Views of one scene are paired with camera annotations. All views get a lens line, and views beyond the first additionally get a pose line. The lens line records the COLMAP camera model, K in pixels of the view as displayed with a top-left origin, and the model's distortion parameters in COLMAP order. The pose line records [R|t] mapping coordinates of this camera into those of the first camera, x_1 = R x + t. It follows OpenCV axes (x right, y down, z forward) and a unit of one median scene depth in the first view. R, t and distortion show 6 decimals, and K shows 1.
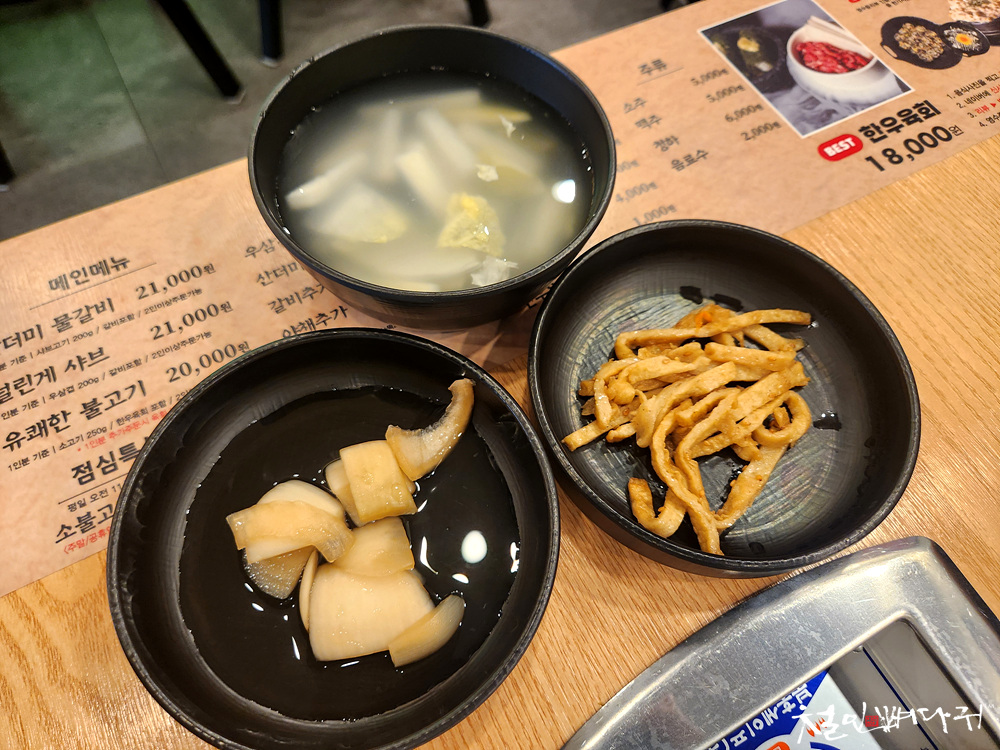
lens RADIAL K [[663.4, 0, 497.5], [0, 663.4, 378.2], [0, 0, 1]] dist [0.055137, -0.040357]
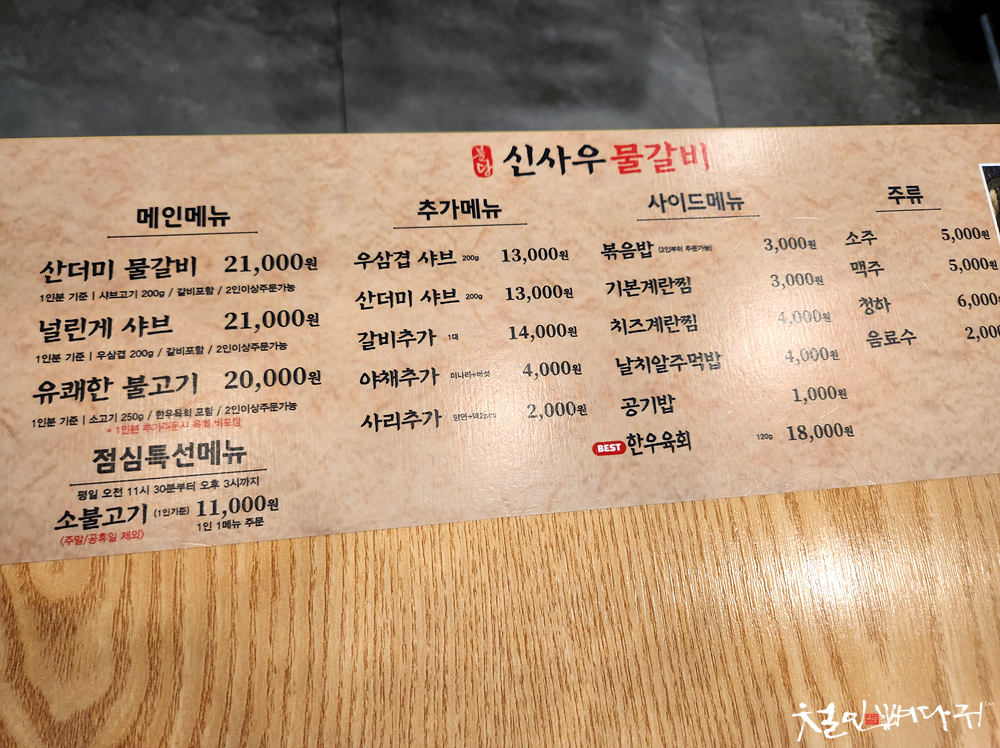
lens RADIAL K [[663.4, 0, 503.1], [0, 663.4, 370.0], [0, 0, 1]] dist [0.055137, -0.040357]
pose [[0.914211, 0.404784, -0.019180, -0.143482], [-0.392613, 0.896458, 0.205469, -0.339418], [0.100365, -0.180312, 0.978476, 0.172181]]
